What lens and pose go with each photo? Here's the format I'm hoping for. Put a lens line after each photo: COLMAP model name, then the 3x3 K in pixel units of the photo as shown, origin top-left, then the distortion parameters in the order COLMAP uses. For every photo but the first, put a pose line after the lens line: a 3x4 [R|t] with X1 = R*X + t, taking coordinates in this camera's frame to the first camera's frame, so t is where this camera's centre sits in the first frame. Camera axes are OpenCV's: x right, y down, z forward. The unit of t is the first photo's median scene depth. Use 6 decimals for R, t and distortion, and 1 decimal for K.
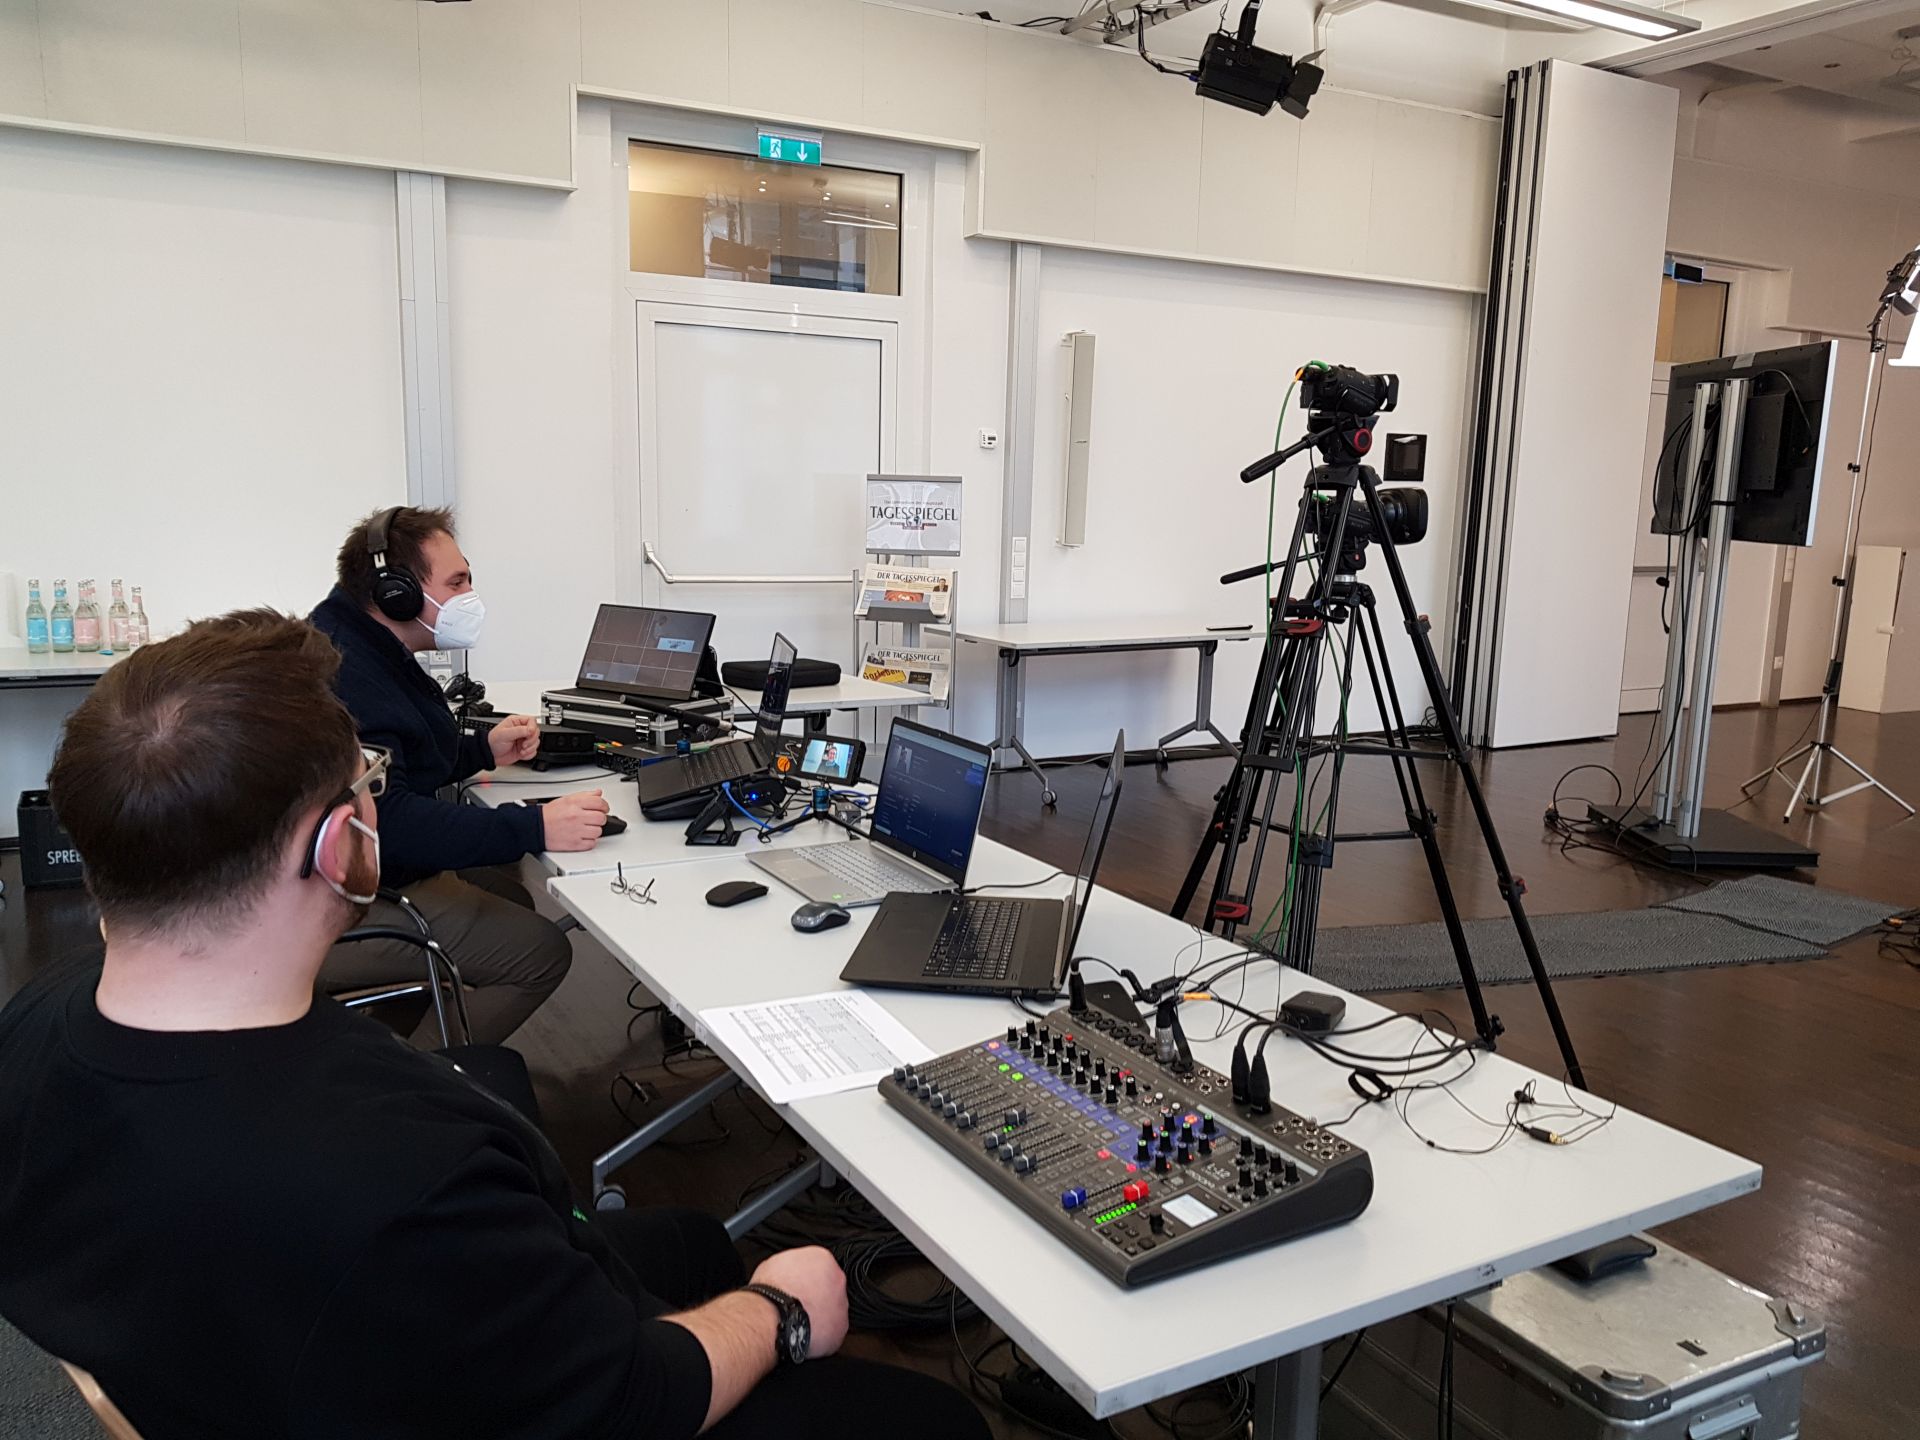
lens RADIAL K [[1431.2, 0, 965.3], [0, 1431.2, 747.9], [0, 0, 1]] dist [0.077317, -0.152840]
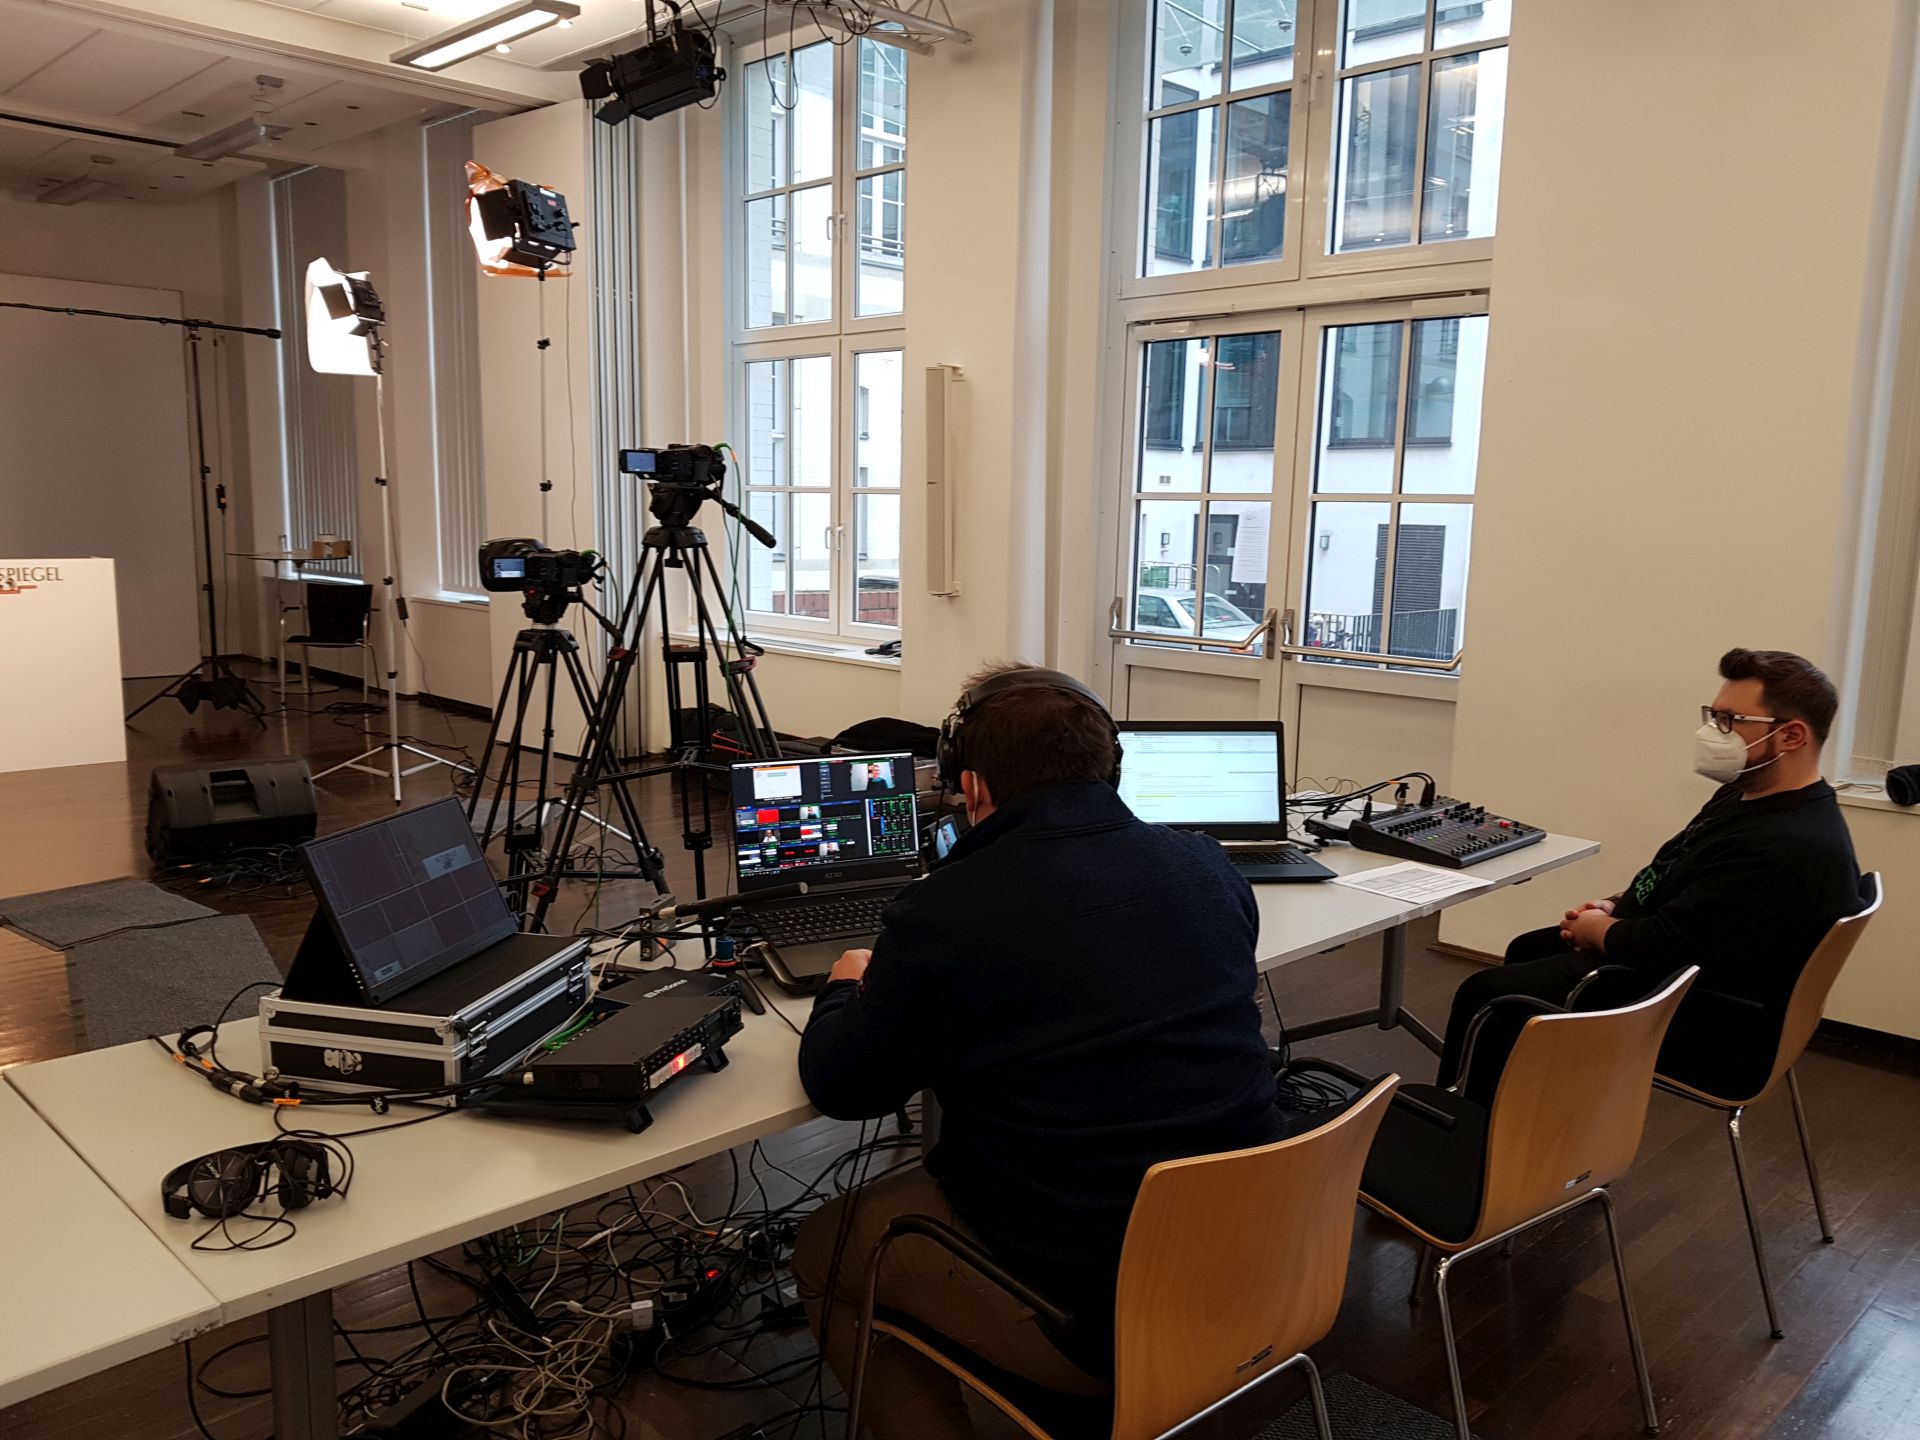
lens RADIAL K [[1486.9, 0, 870.6], [0, 1486.9, 725.2], [0, 0, 1]] dist [0.099755, -0.173128]
pose [[-0.226095, -0.168761, 0.959375, -0.444788], [0.148900, 0.967317, 0.205249, -0.122246], [-0.962658, 0.189257, -0.193577, 0.512557]]
